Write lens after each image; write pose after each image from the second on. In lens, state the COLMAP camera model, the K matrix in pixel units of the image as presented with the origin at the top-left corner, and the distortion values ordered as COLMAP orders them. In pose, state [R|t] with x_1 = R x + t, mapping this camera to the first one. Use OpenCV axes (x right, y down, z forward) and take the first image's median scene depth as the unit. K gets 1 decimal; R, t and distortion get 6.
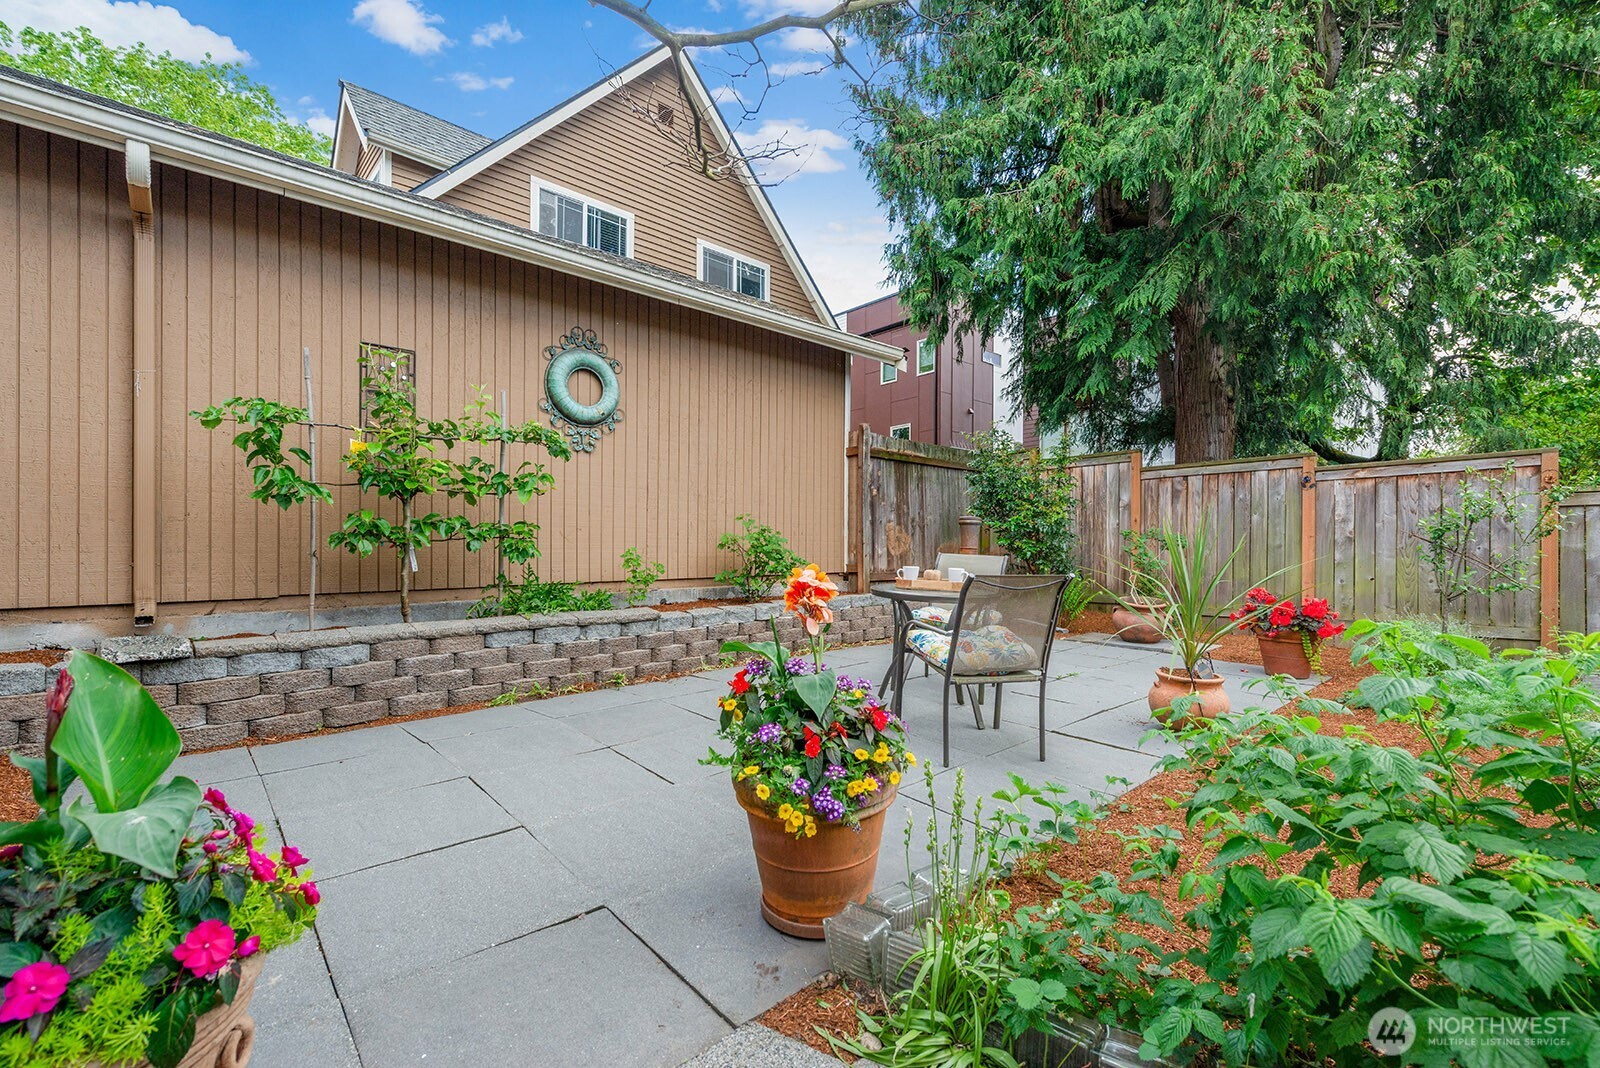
lens RADIAL K [[678.6, 0, 800.0], [0, 678.6, 534.0], [0, 0, 1]] dist [0.000725, 0.000021]
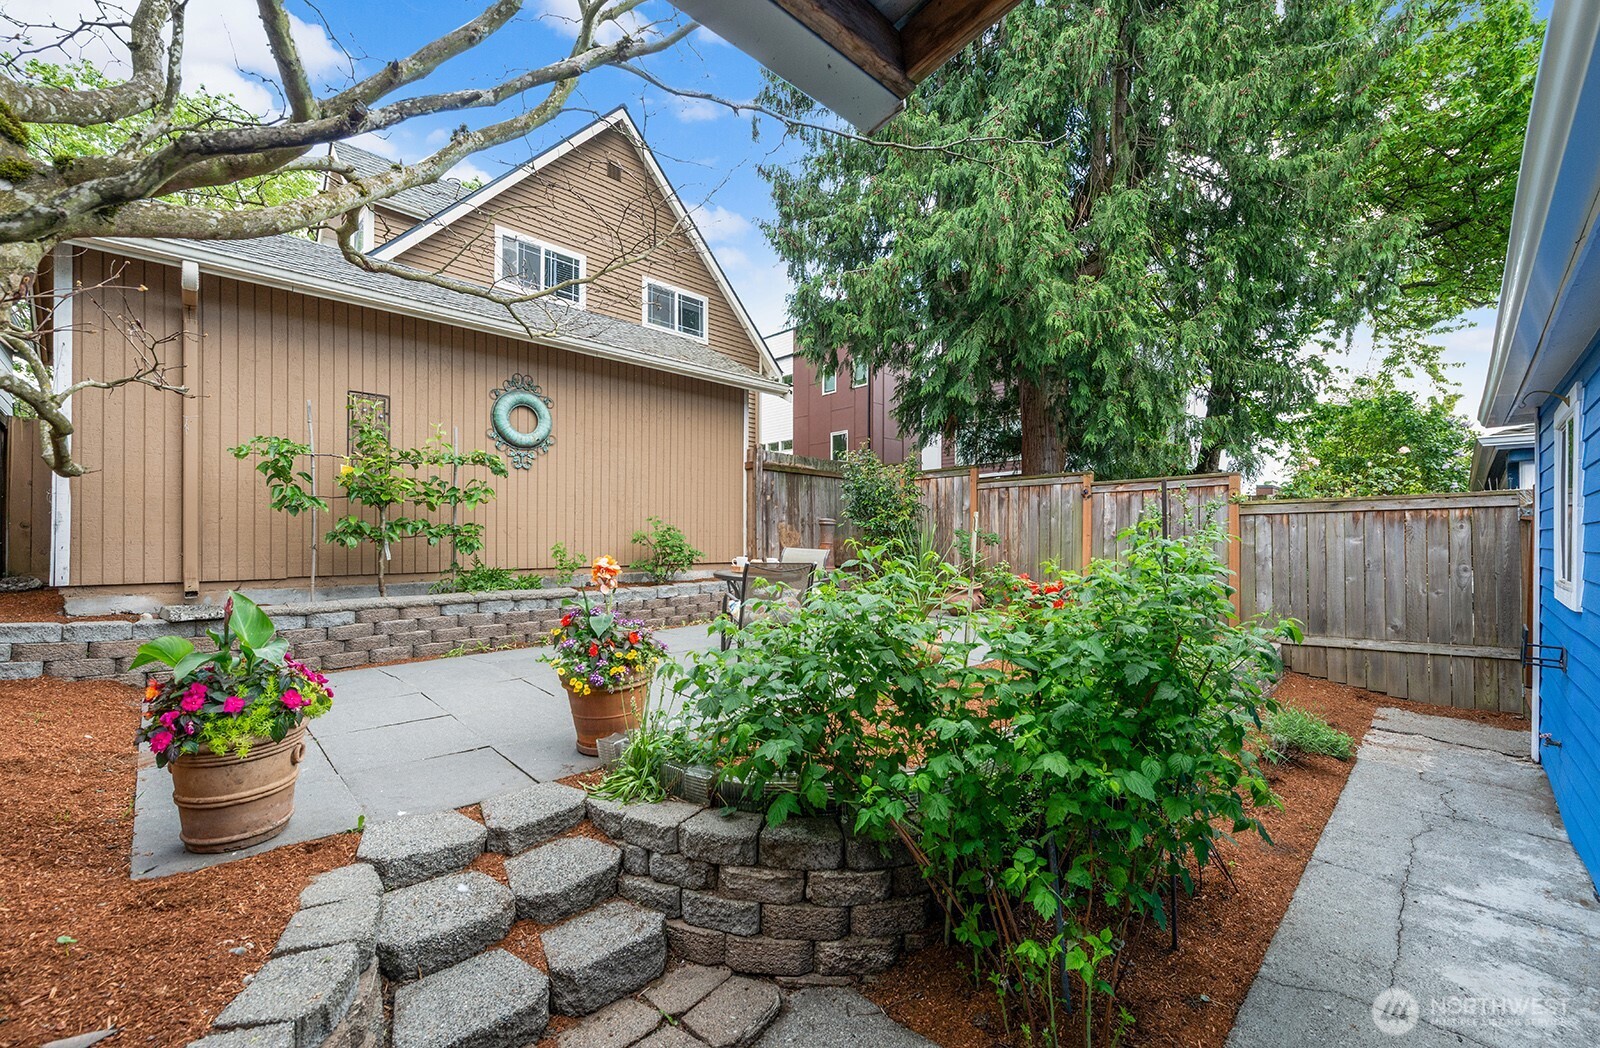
lens RADIAL K [[648.6, 0, 798.9], [0, 648.6, 530.7], [0, 0, 1]] dist [0.000166, -0.000252]
pose [[0.999367, 0.003832, 0.035368, 0.196263], [-0.004050, 0.999973, 0.006087, -0.013849], [-0.035344, -0.006227, 0.999356, -0.310238]]
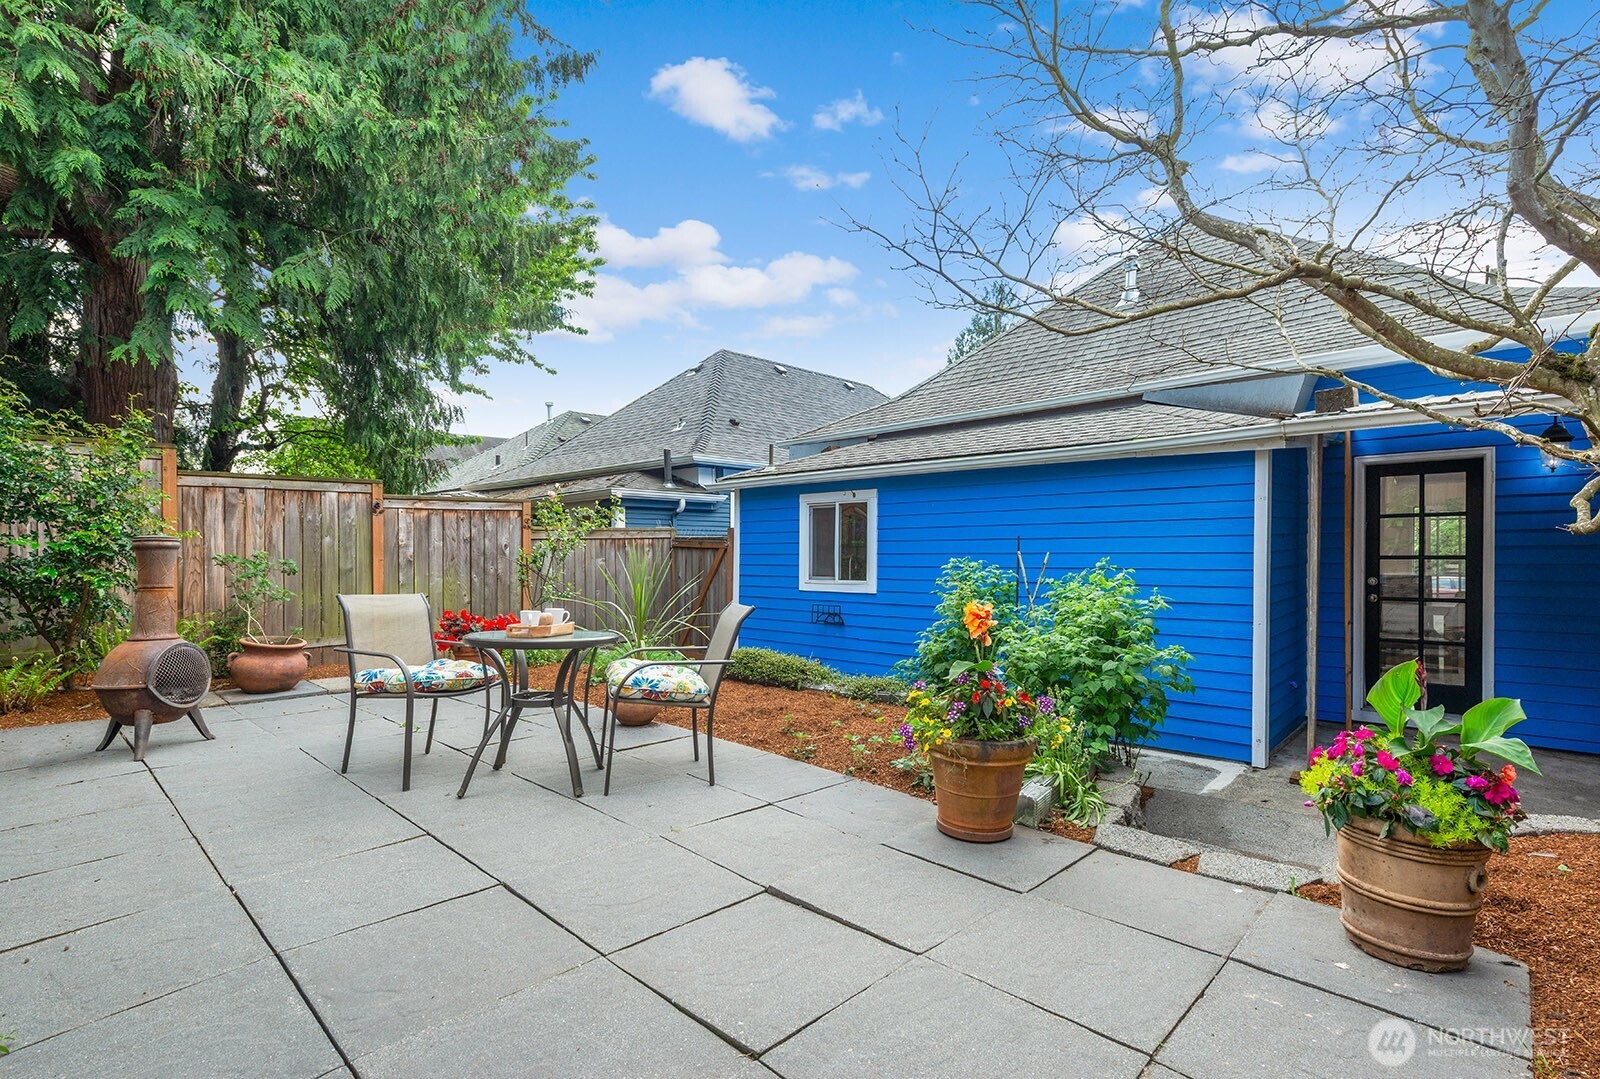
lens RADIAL K [[749.0, 0, 800.0], [0, 749.0, 539.5], [0, 0, 1]] dist [0.042038, 0.000083]
pose [[-0.066197, 0.013930, 0.997709, -0.612446], [-0.012004, 0.999819, -0.014756, -0.024374], [-0.997734, -0.012954, -0.066018, 0.565081]]
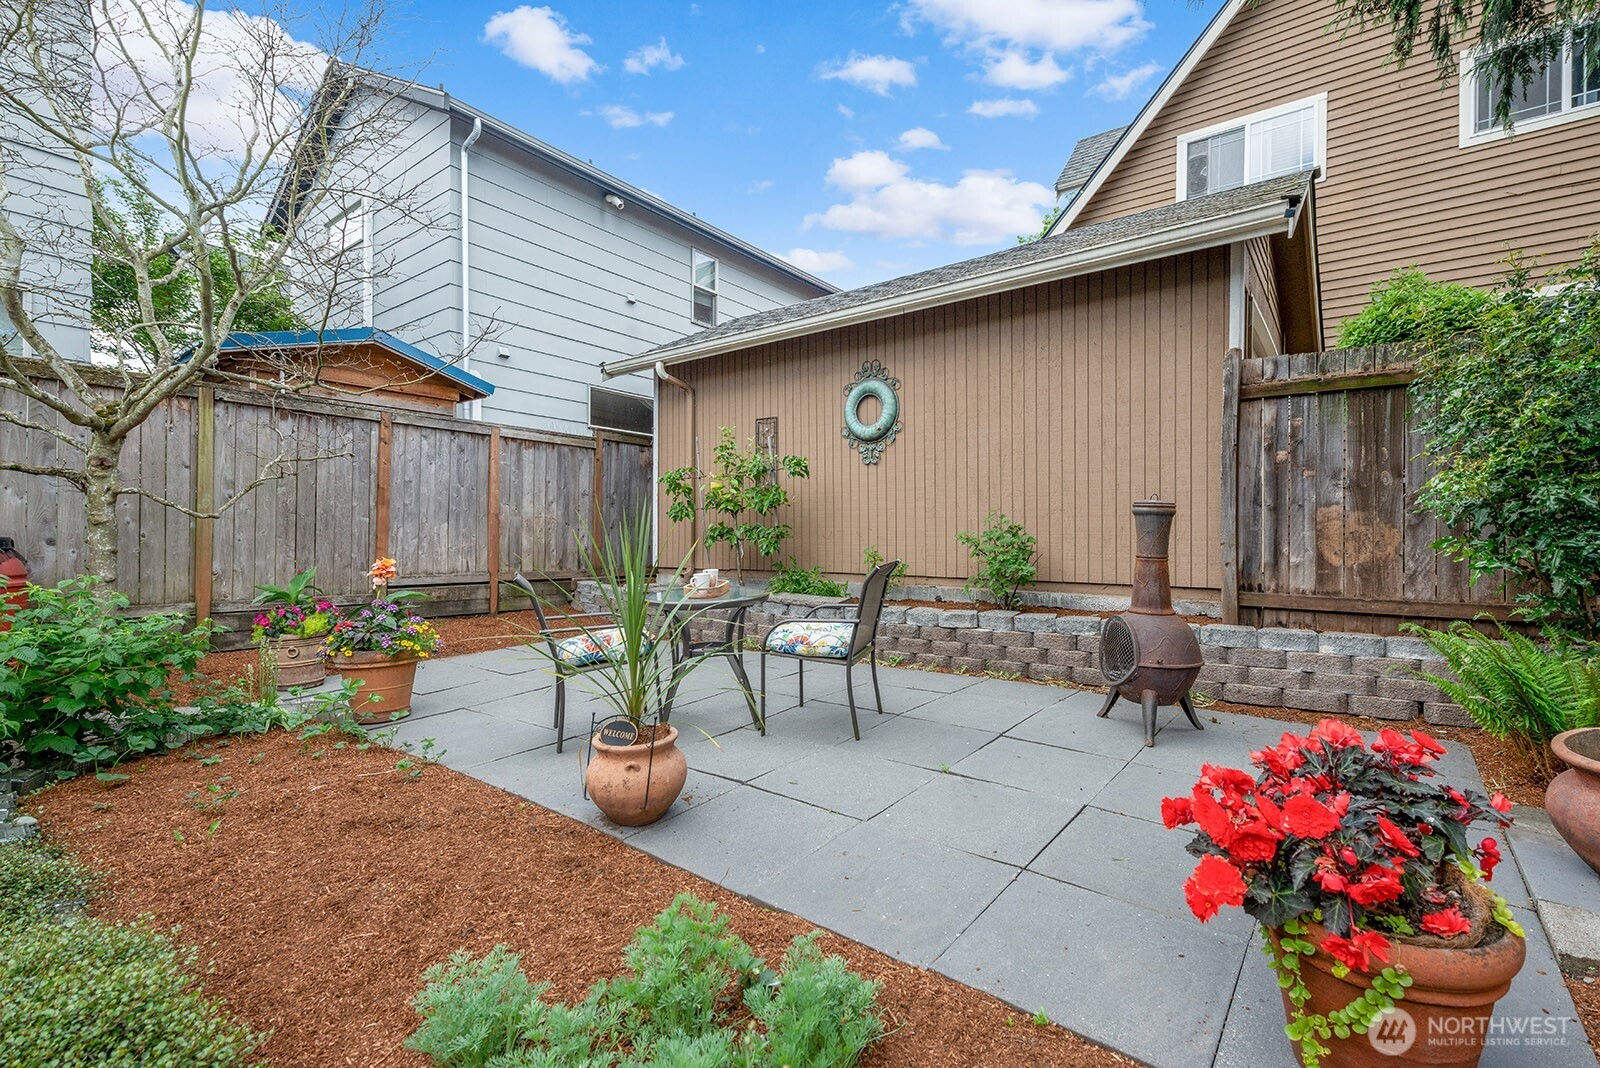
lens RADIAL K [[678.6, 0, 800.0], [0, 678.6, 534.0], [0, 0, 1]] dist [0.000725, 0.000021]
pose [[0.183038, -0.002500, -0.983103, 0.960612], [0.014850, 0.999890, 0.000222, -0.001519], [0.982994, -0.014640, 0.183055, 0.764787]]
